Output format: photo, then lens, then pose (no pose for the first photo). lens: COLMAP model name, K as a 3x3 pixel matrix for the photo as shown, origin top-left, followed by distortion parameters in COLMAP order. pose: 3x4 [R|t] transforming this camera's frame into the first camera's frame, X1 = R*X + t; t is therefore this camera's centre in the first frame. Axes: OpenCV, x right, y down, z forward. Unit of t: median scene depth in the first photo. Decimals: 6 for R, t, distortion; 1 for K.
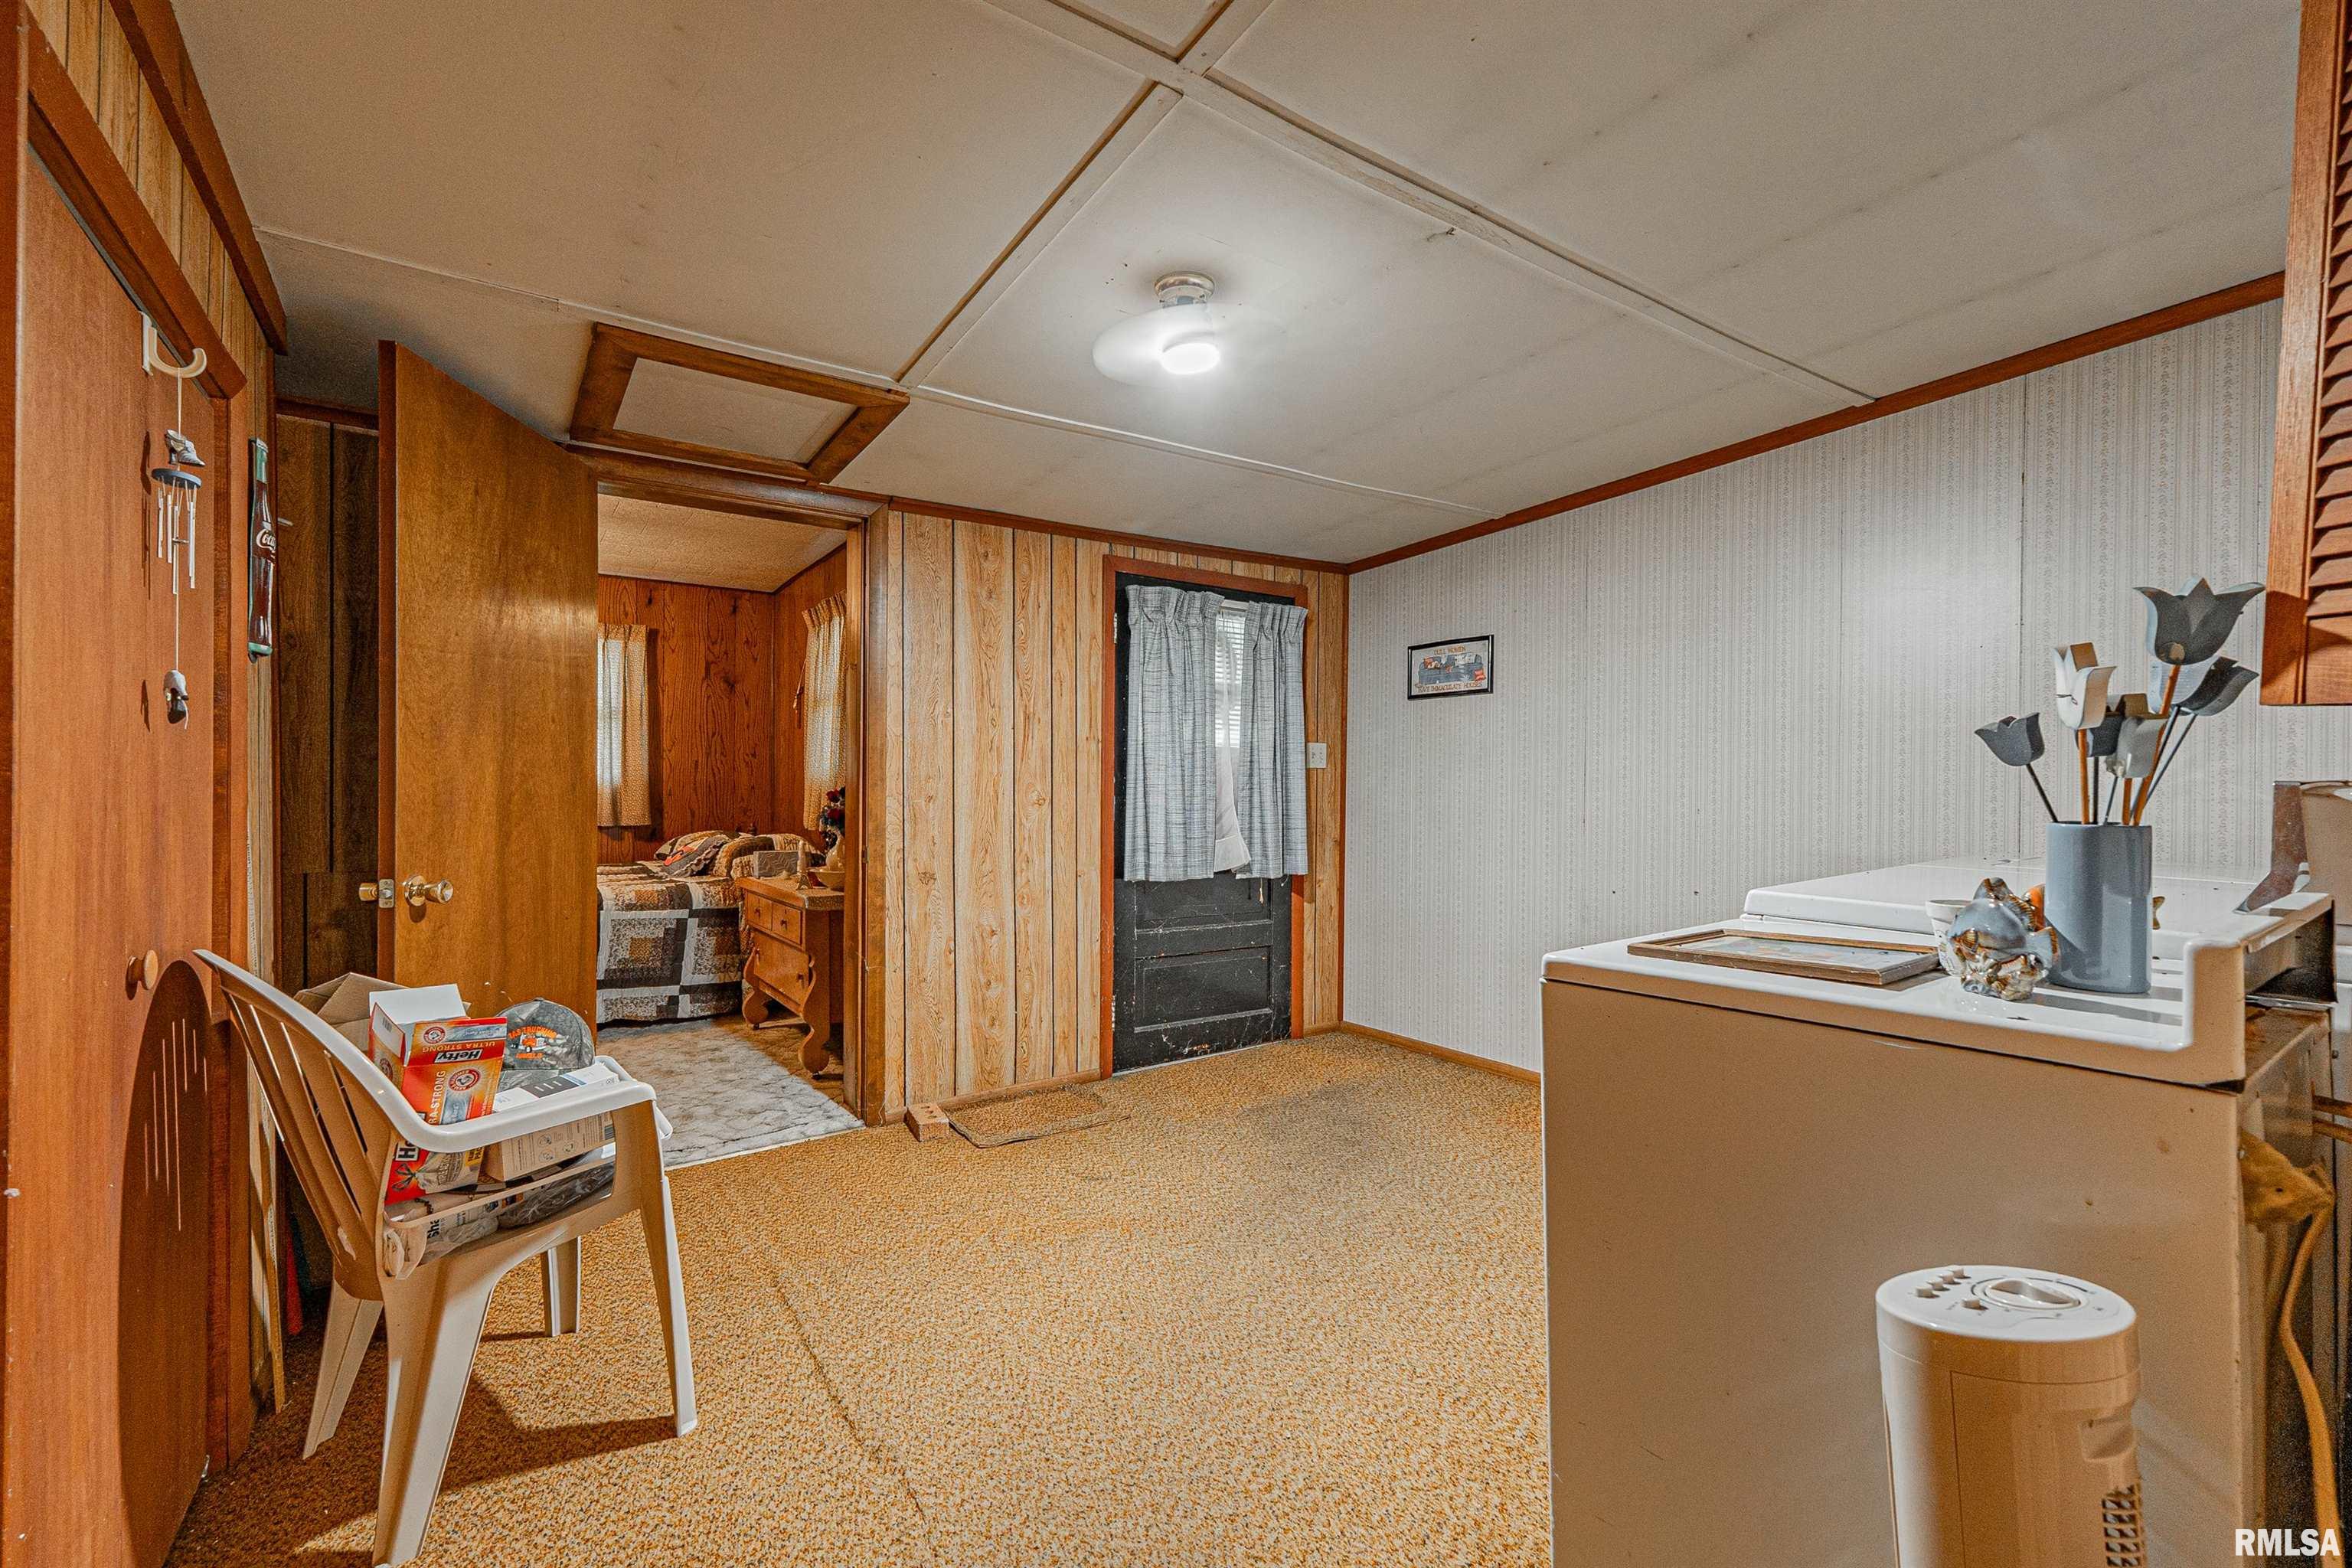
lens RADIAL K [[991.2, 0, 1178.8], [0, 991.2, 787.3], [0, 0, 1]] dist [0.003948, 0.000702]
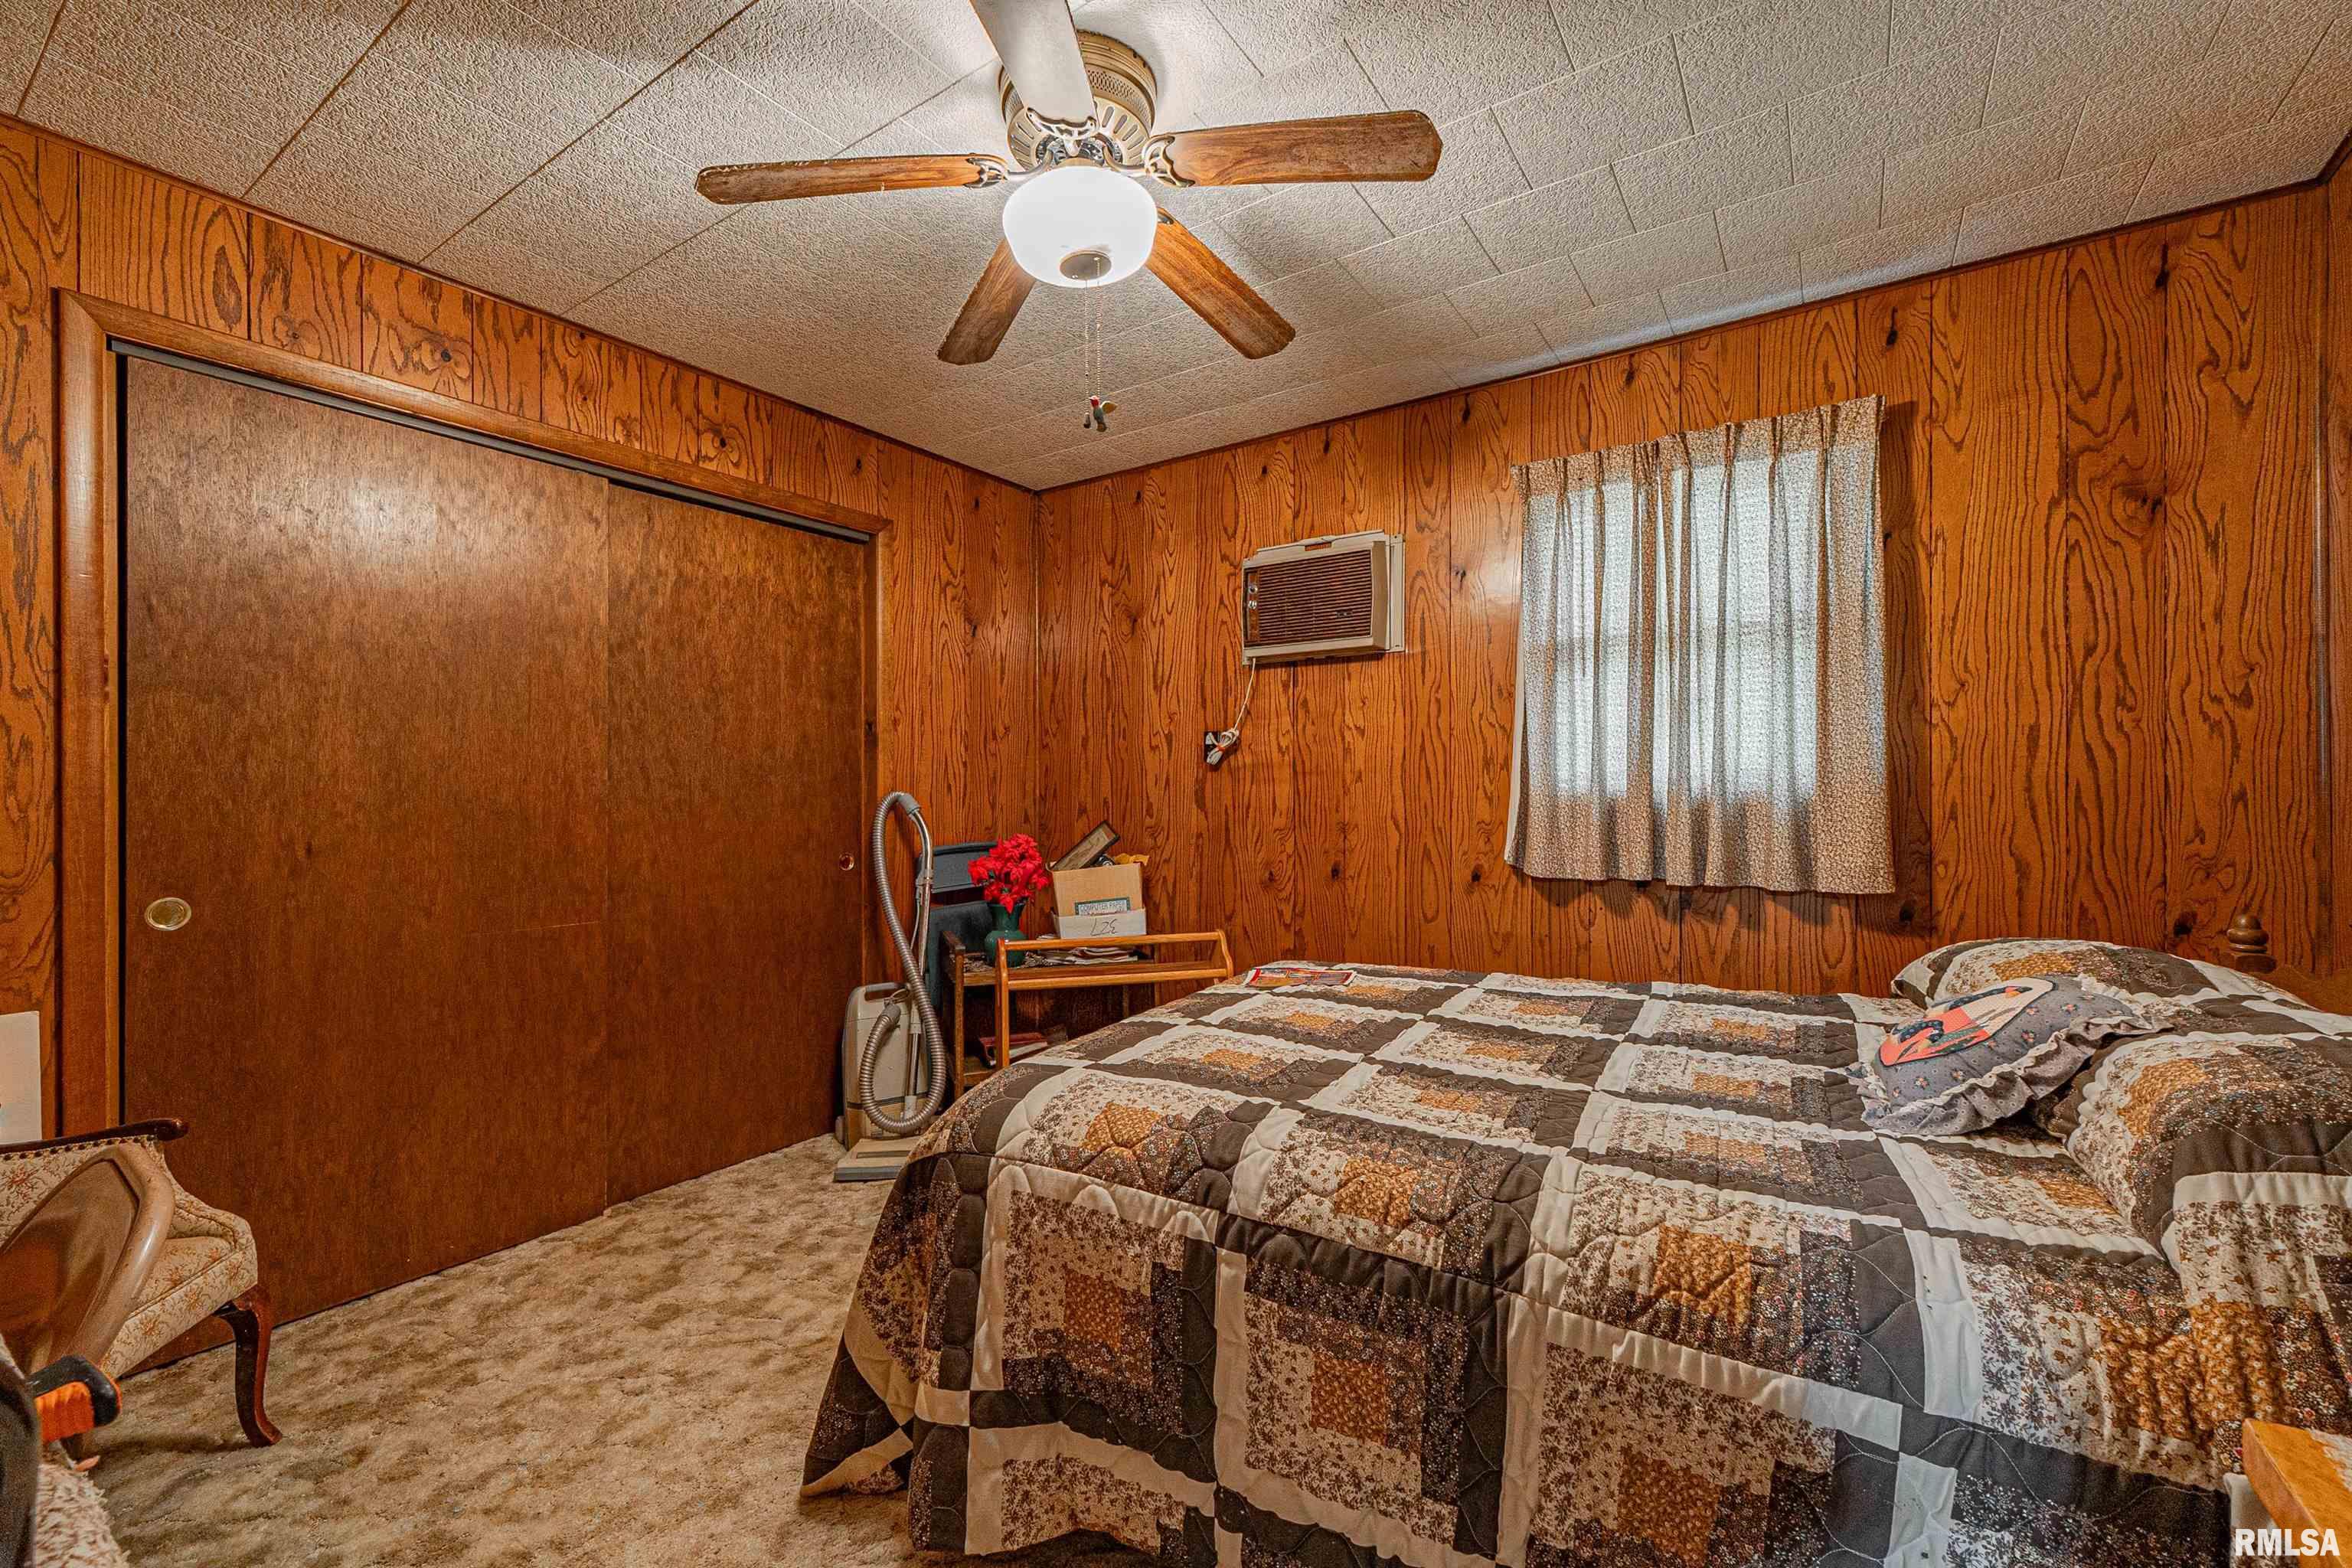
lens RADIAL K [[991.2, 0, 1172.9], [0, 991.2, 788.4], [0, 0, 1]] dist [0.003948, 0.000702]
pose [[0.360987, -0.009100, -0.932526, -0.267560], [0.008062, 0.999945, -0.006637, -0.003904], [0.932536, -0.005122, 0.361041, 0.591803]]
